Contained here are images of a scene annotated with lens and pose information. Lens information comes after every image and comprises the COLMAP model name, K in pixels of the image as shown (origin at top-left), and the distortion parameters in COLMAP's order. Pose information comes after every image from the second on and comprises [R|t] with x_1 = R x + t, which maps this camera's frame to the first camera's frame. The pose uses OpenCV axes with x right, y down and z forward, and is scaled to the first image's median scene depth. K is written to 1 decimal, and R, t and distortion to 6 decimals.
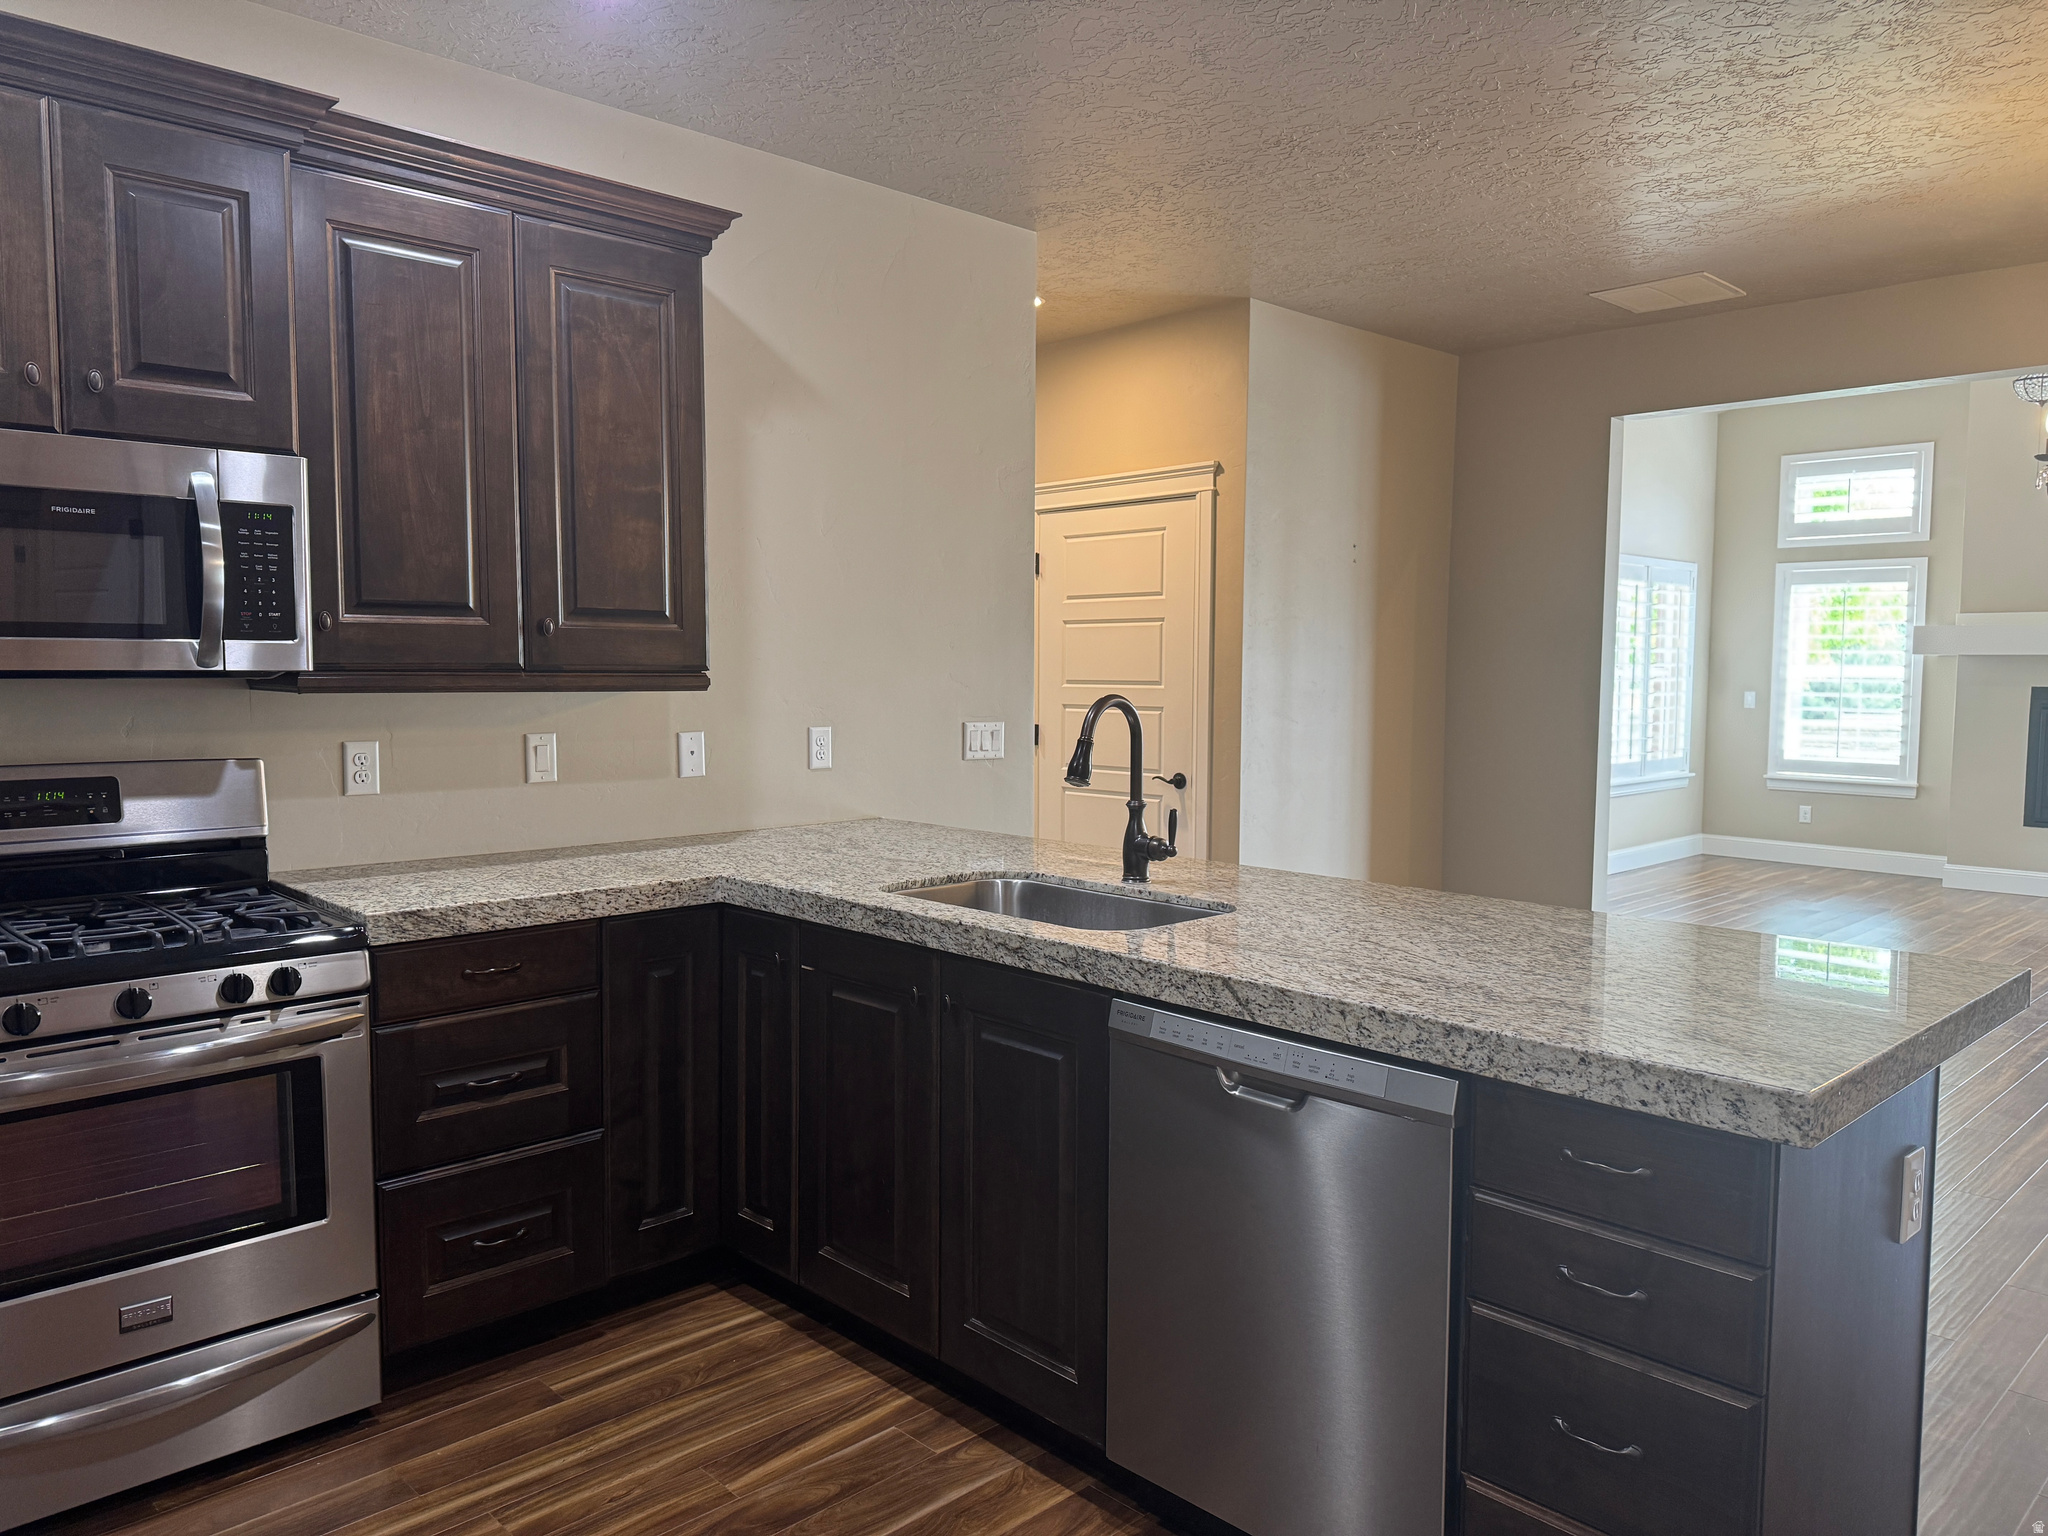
lens RADIAL K [[1429.9, 0, 1024.5], [0, 1429.9, 766.3], [0, 0, 1]] dist [0.077525, -0.095790]
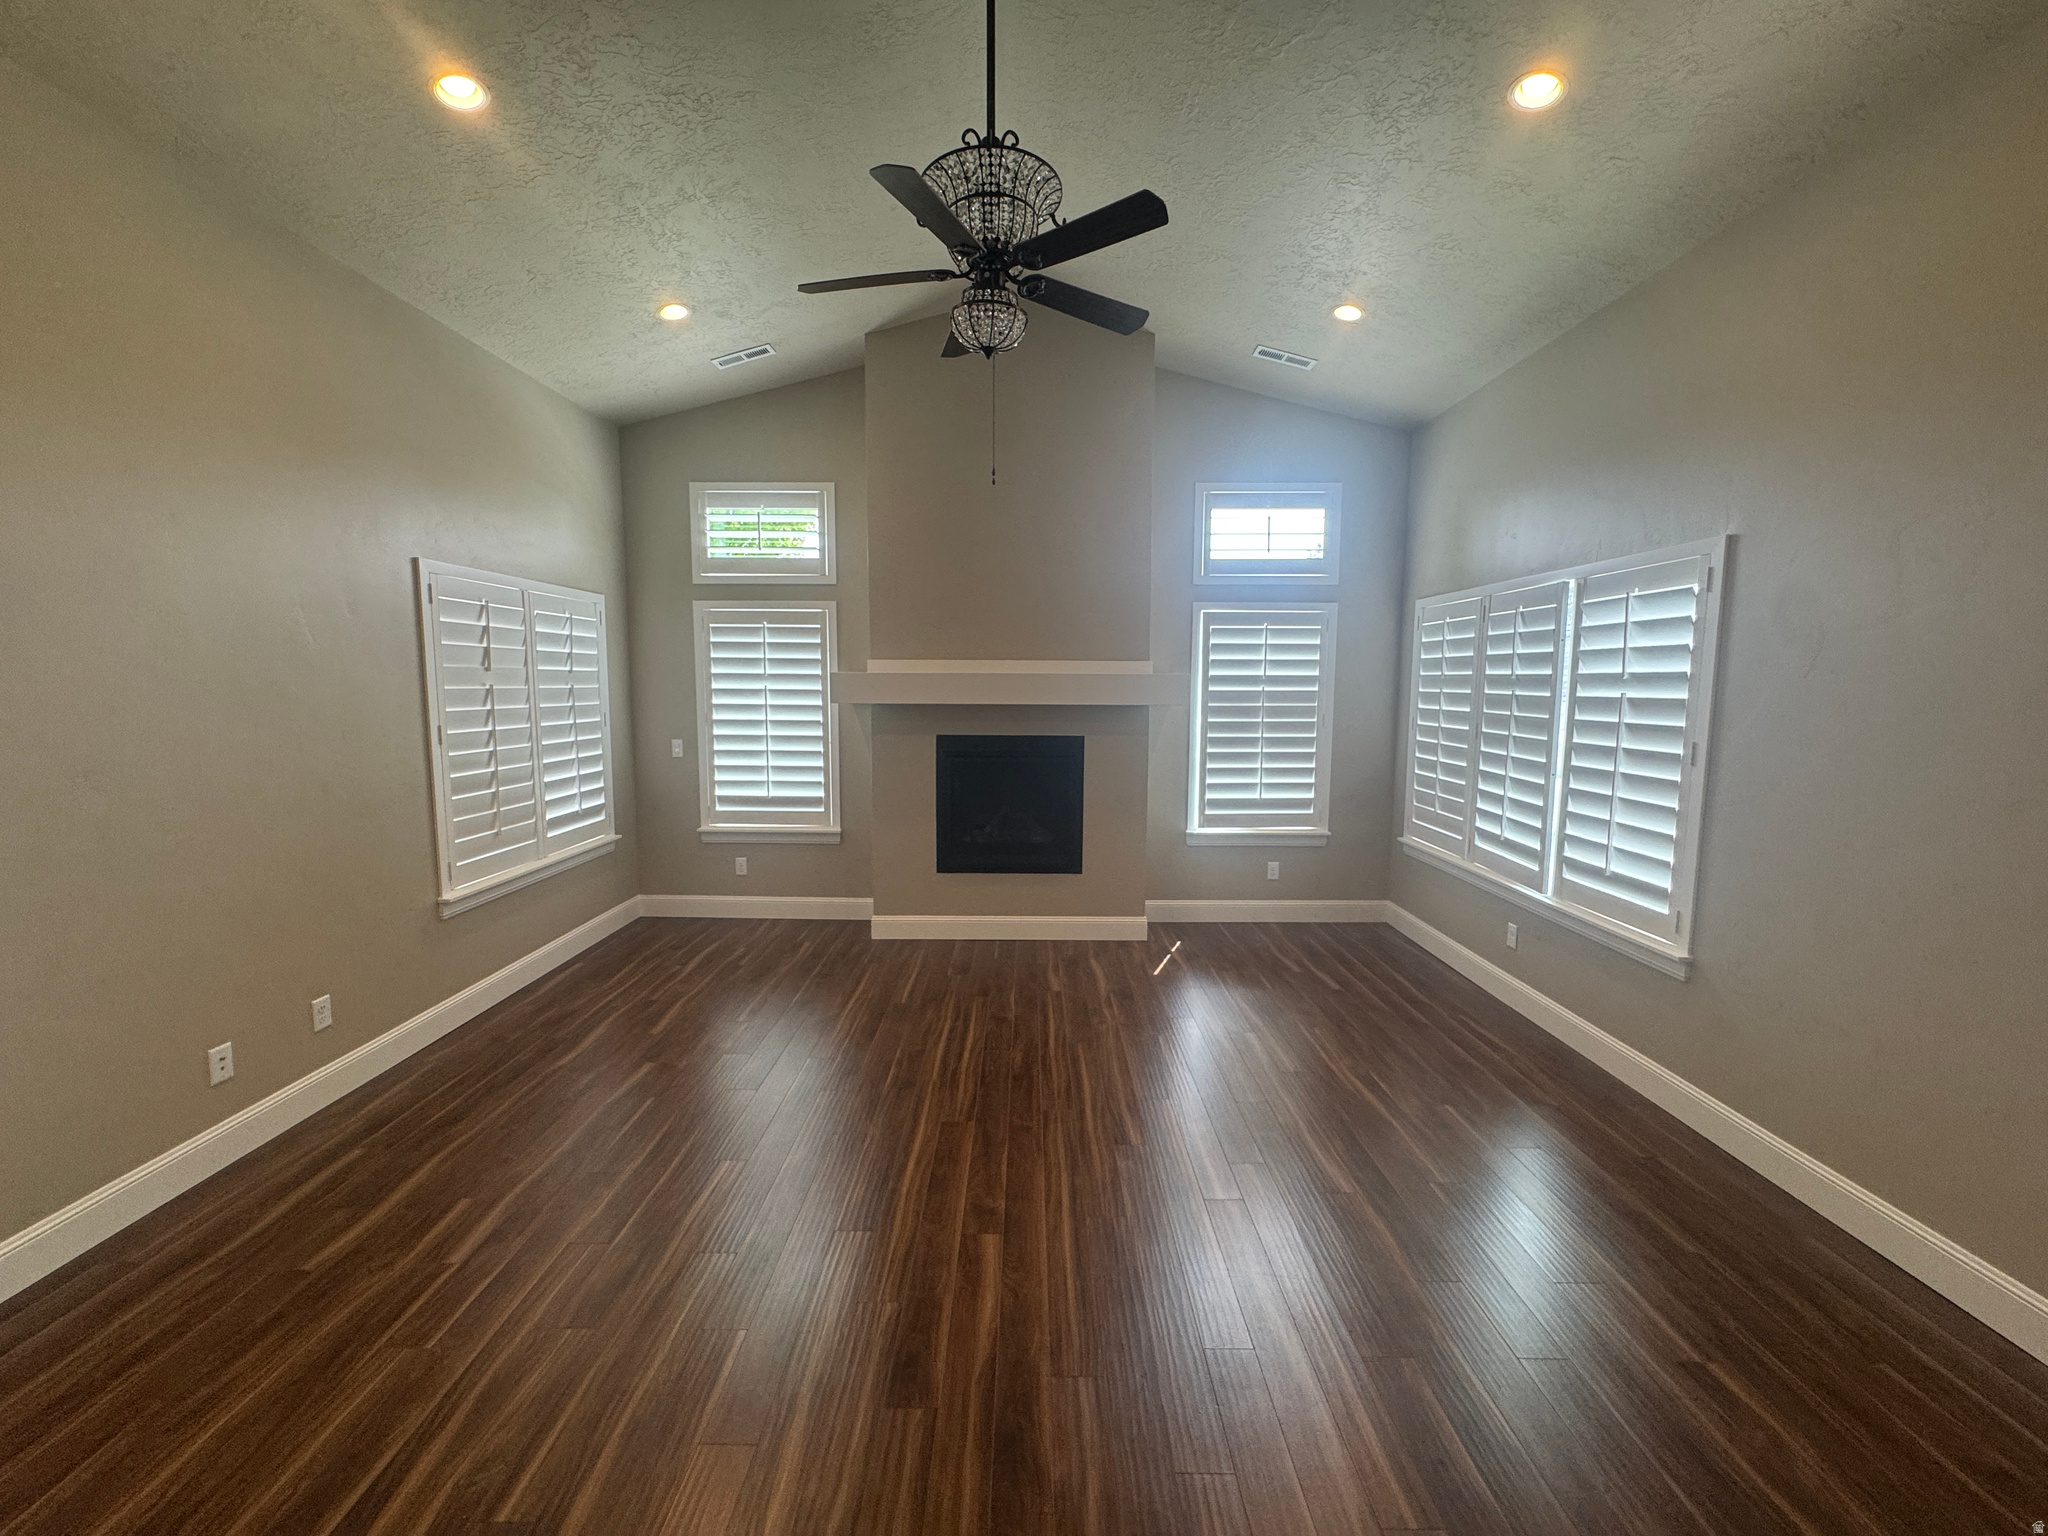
lens RADIAL K [[823.0, 0, 1026.1], [0, 823.0, 768.3], [0, 0, 1]] dist [-0.000430, -0.000272]
pose [[0.699371, -0.076111, 0.710695, 1.147622], [0.050067, 0.997089, 0.057512, -0.212548], [-0.713003, -0.004640, 0.701146, 1.933198]]
